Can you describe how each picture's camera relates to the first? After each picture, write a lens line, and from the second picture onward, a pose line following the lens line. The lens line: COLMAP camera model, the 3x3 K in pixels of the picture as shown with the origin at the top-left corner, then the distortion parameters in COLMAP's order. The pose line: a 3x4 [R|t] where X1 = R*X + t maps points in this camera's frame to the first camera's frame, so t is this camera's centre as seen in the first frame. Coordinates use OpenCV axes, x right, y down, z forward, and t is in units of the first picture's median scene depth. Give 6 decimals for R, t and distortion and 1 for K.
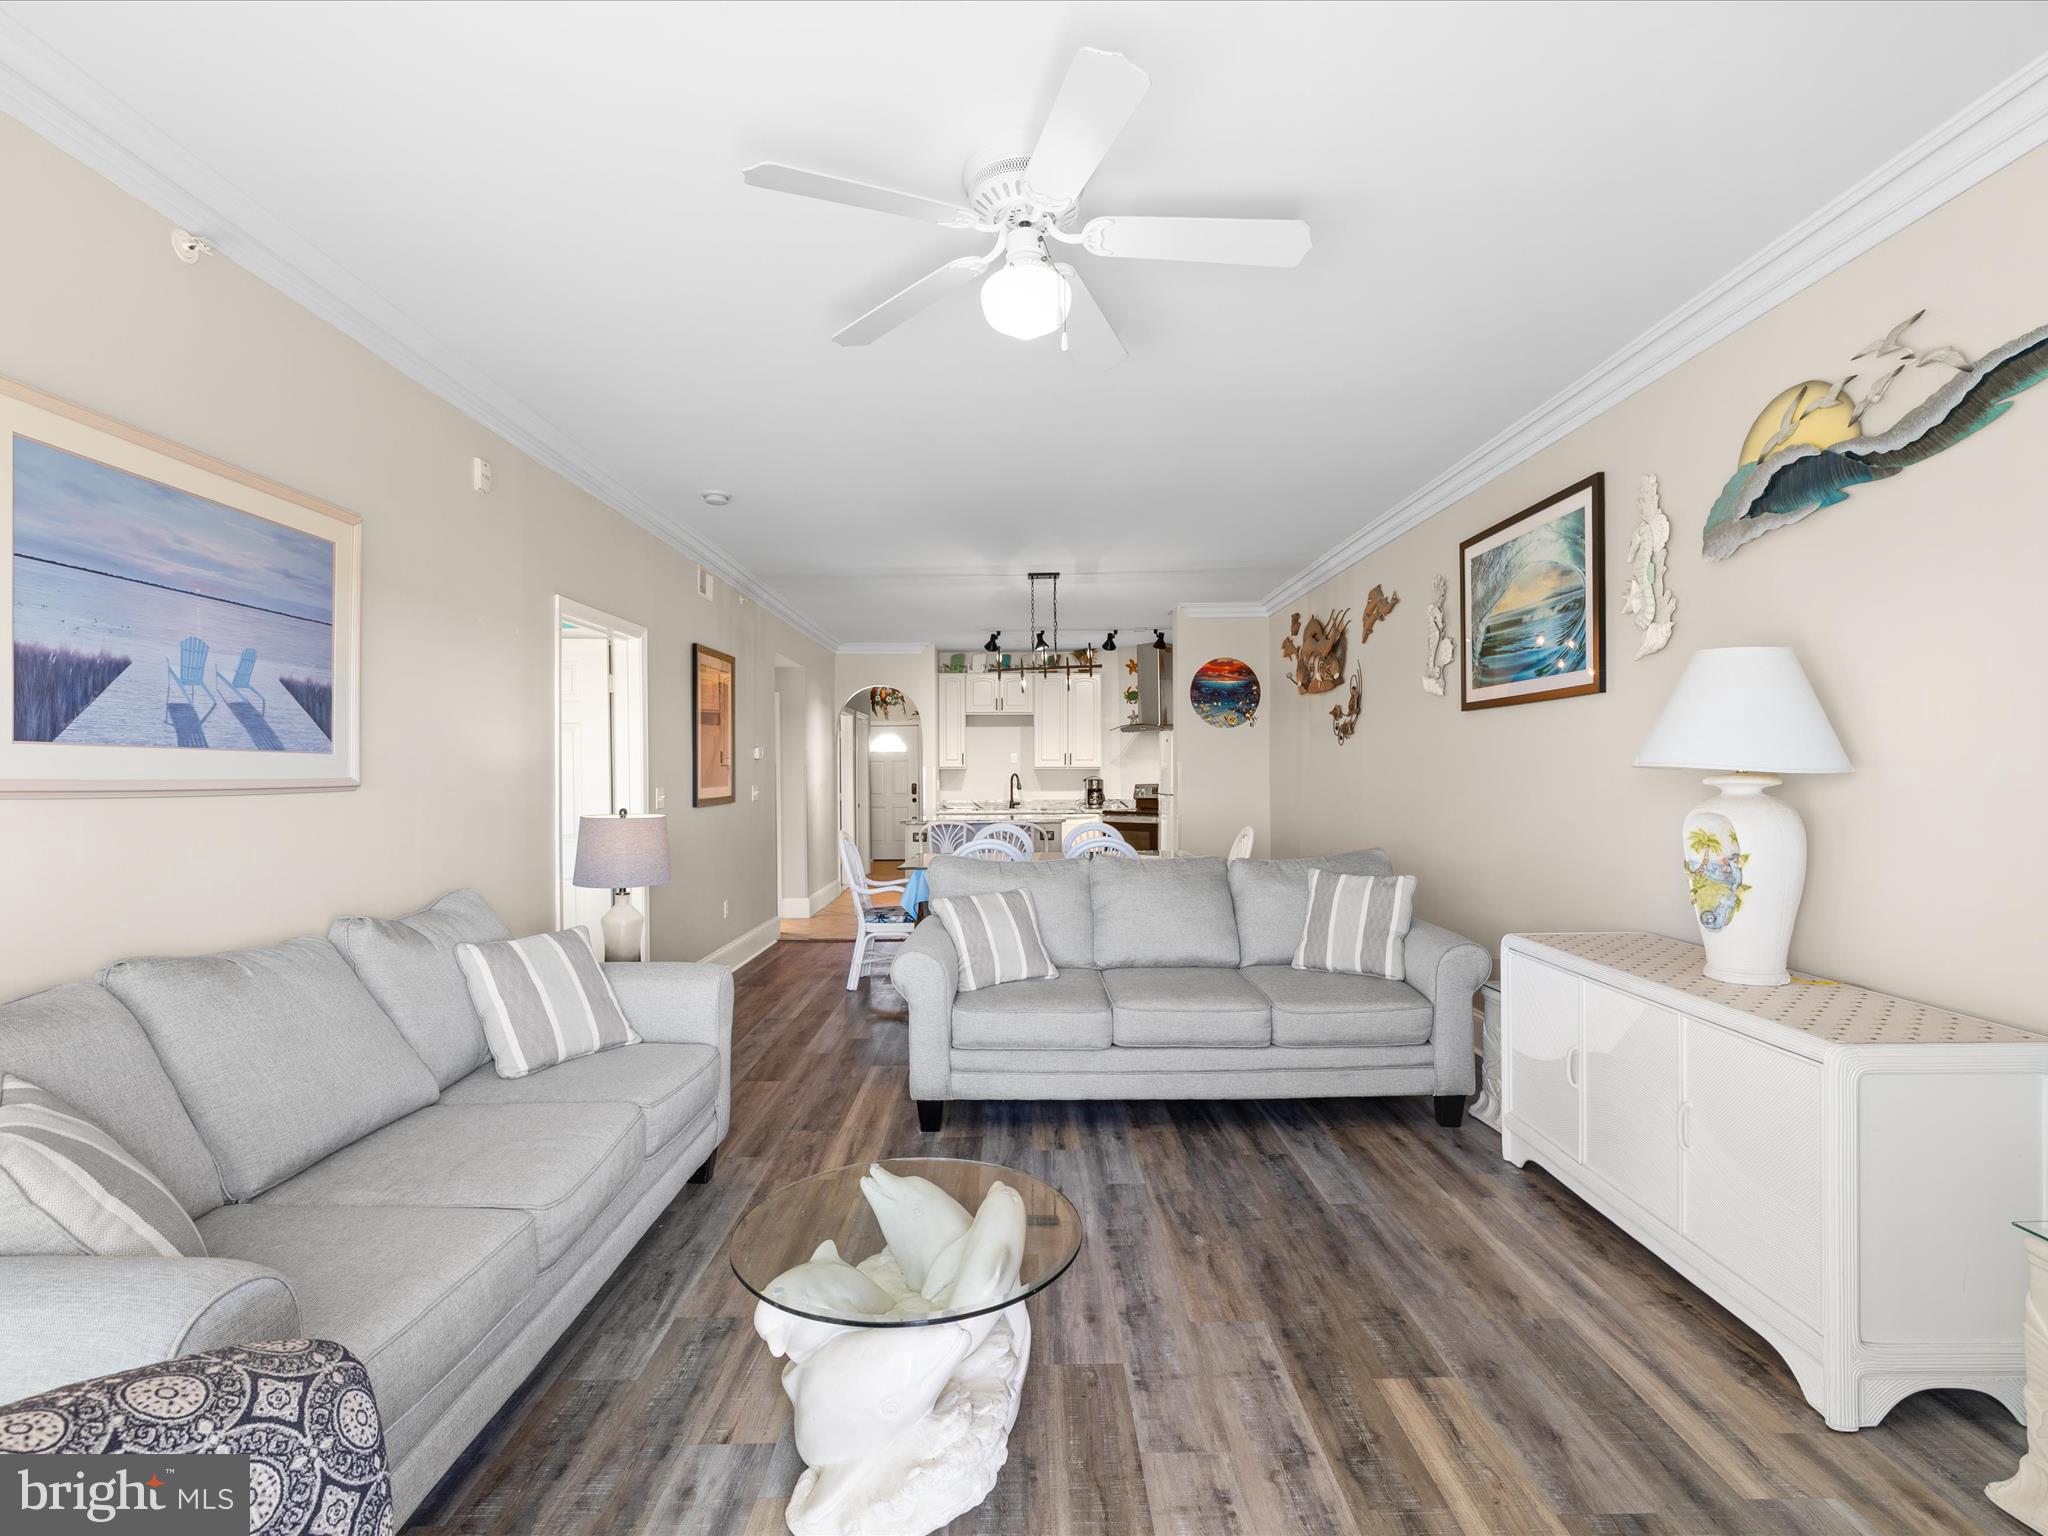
lens RADIAL K [[961.4, 0, 1033.4], [0, 961.4, 776.2], [0, 0, 1]] dist [0.001068, 0.001213]
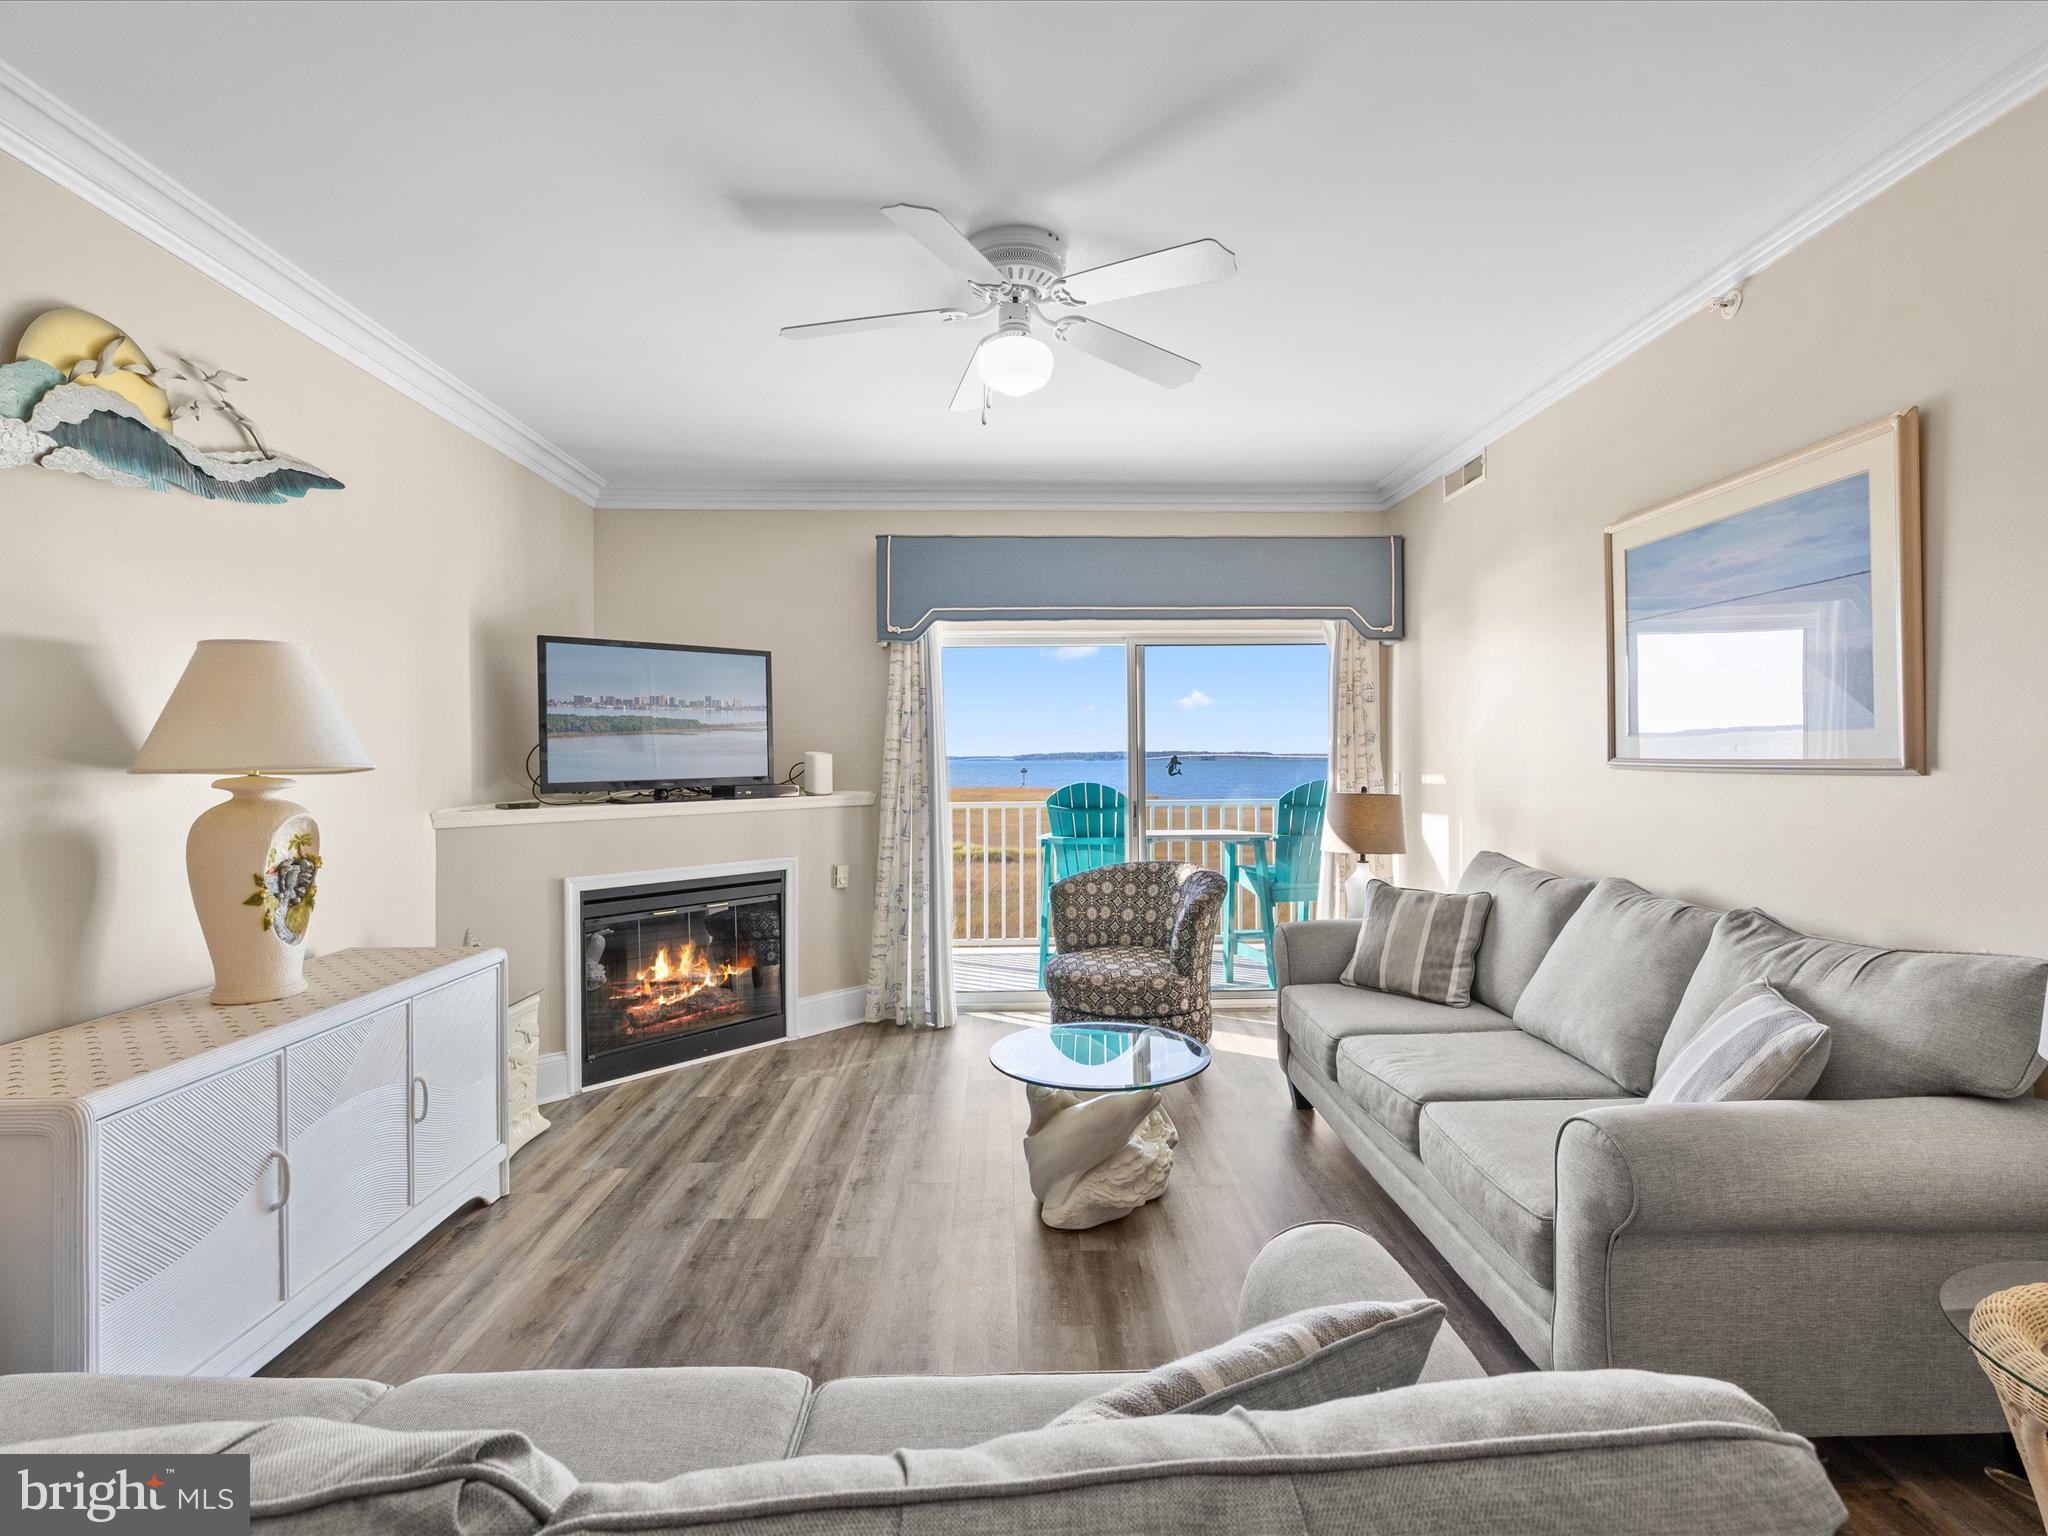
lens RADIAL K [[961.4, 0, 1035.0], [0, 961.4, 760.0], [0, 0, 1]] dist [0.001068, 0.001213]
pose [[-0.999764, 0.014636, -0.016023, -0.002642], [0.014577, 0.999886, 0.003849, -0.007312], [0.016077, 0.003614, -0.999864, 1.328146]]
